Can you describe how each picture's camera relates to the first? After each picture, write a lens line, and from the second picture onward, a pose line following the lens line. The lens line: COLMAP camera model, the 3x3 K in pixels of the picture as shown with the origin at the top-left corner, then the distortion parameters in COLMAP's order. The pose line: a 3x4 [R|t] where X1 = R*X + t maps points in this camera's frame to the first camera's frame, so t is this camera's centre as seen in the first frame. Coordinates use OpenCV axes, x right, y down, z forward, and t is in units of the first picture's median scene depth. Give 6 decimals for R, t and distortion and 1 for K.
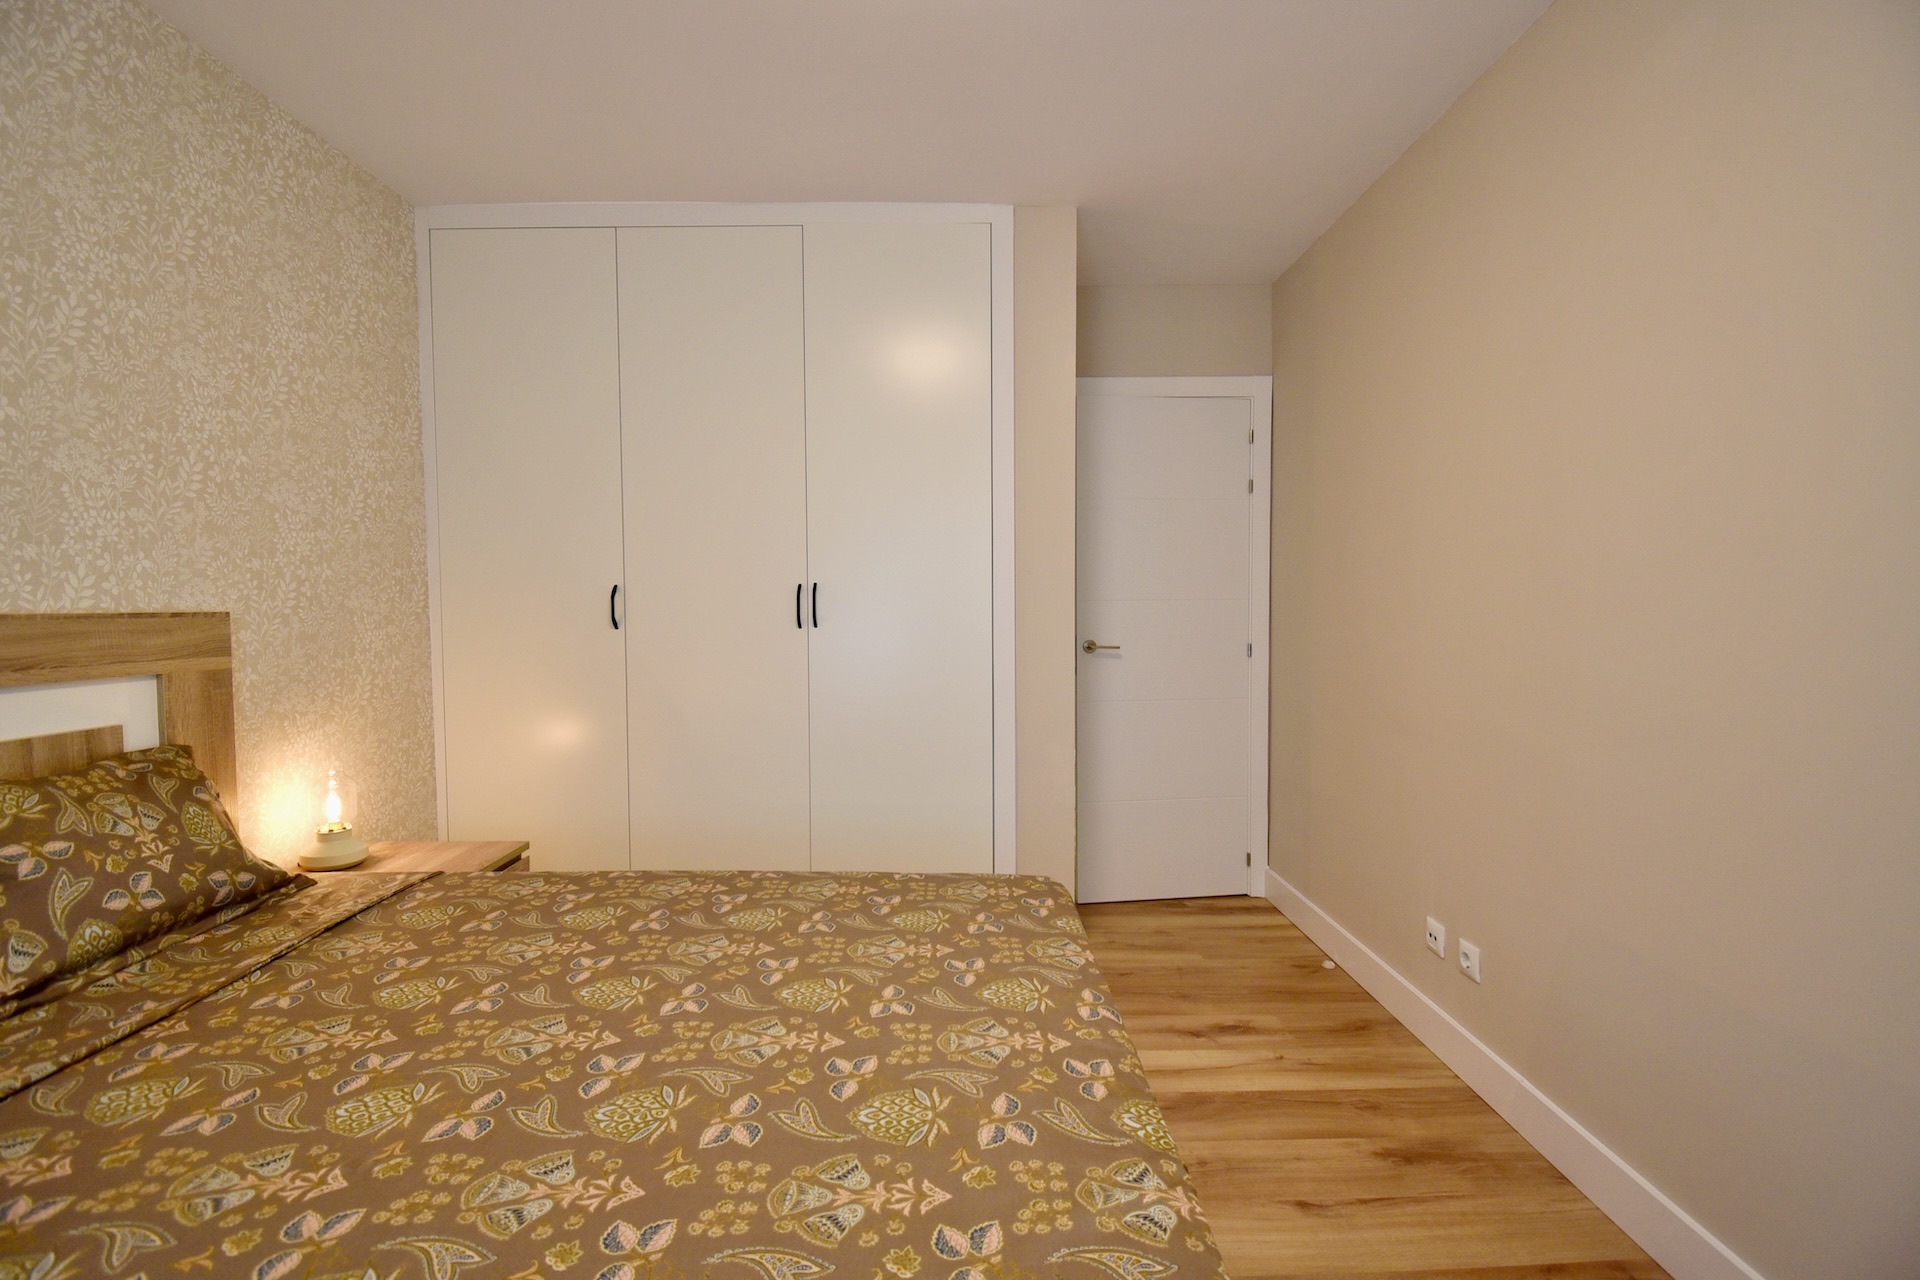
lens RADIAL K [[856.3, 0, 966.7], [0, 856.3, 602.8], [0, 0, 1]] dist [-0.000568, -0.018899]
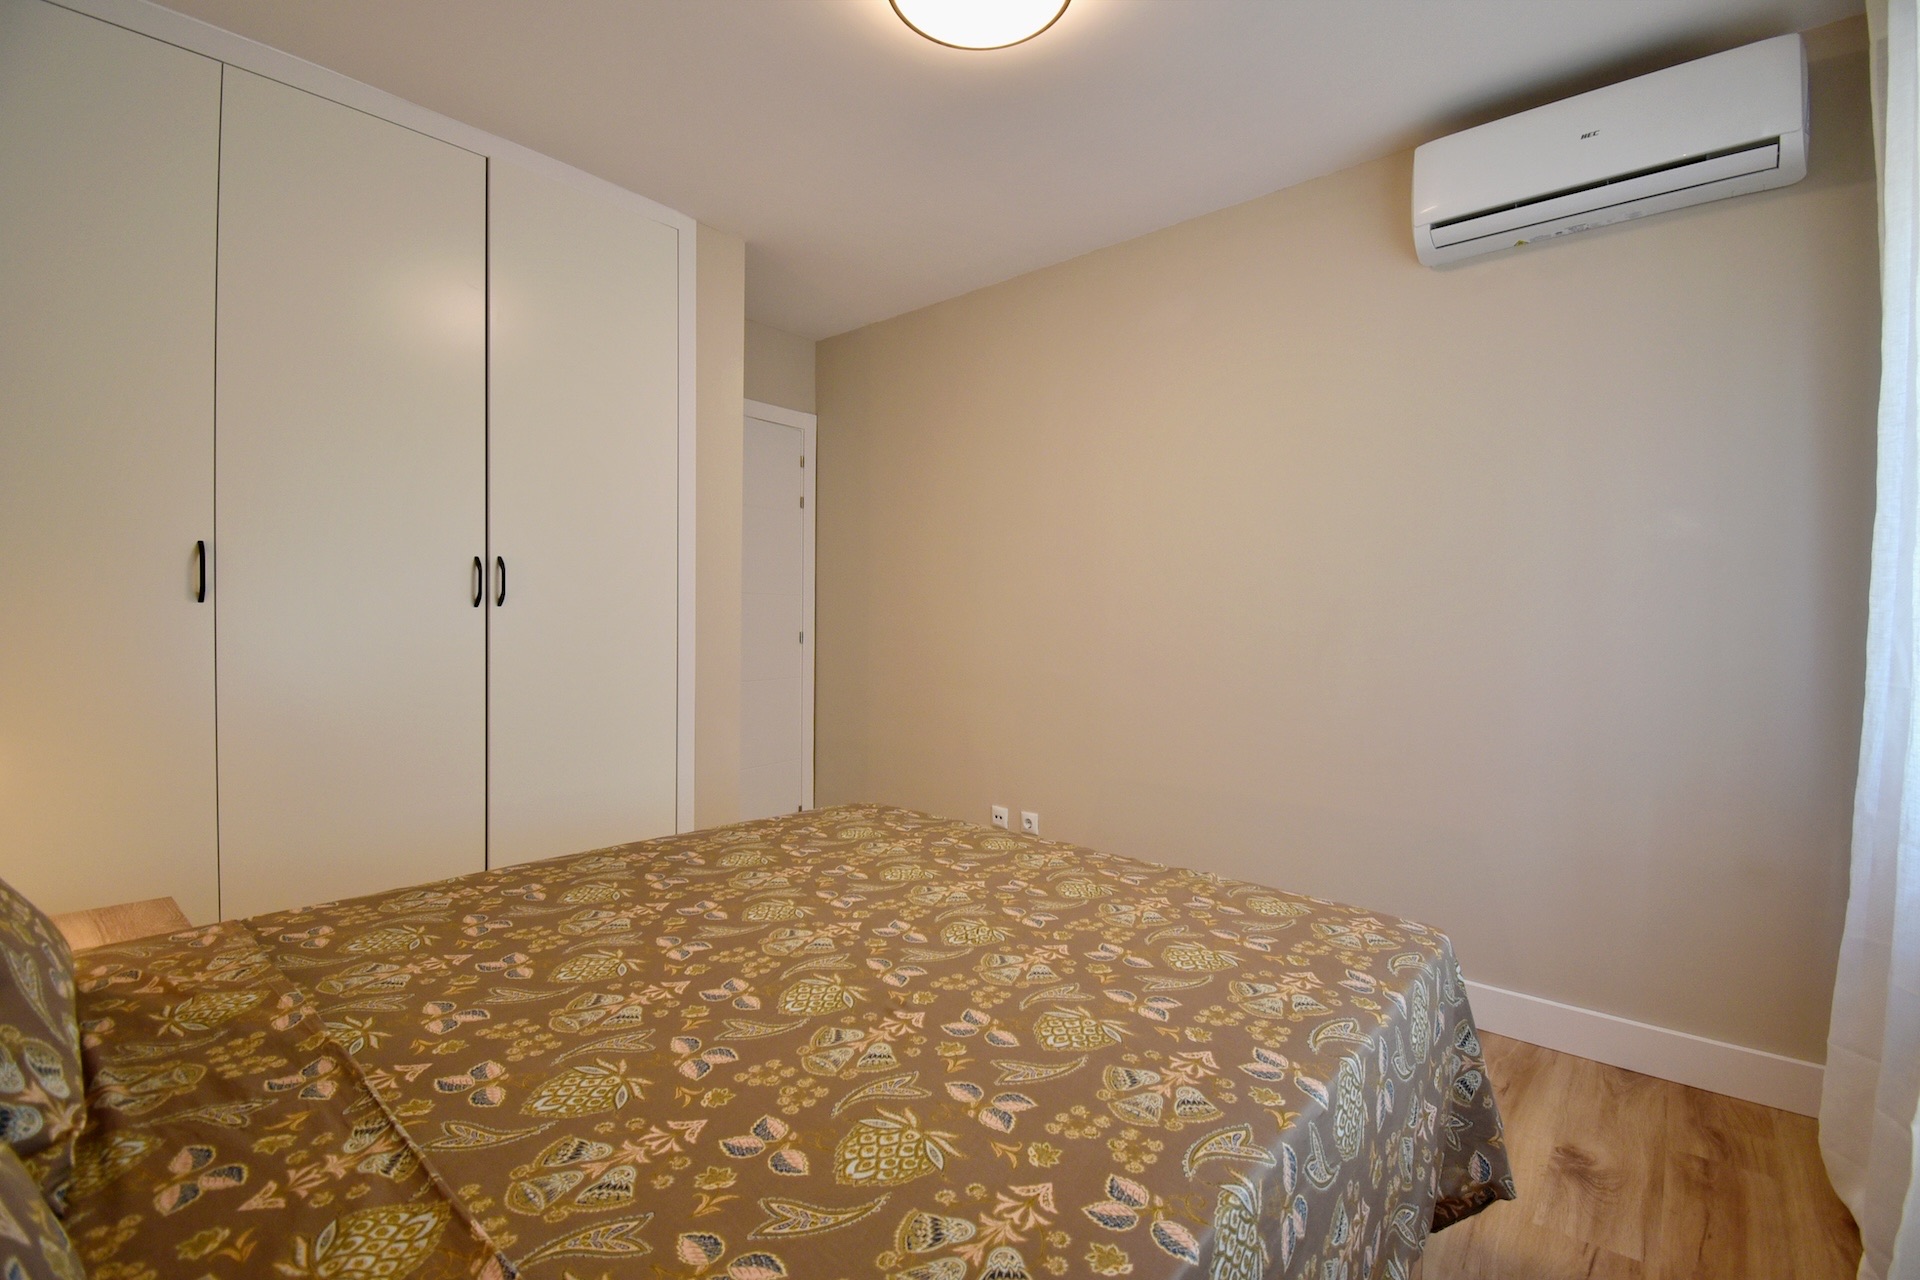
lens RADIAL K [[841.1, 0, 956.2], [0, 841.1, 637.9], [0, 0, 1]] dist [0.020426, -0.026936]
pose [[0.677771, -0.002321, 0.735270, -0.801426], [-0.026358, 0.999276, 0.027450, 0.034927], [-0.734801, -0.037985, 0.677219, 0.045060]]
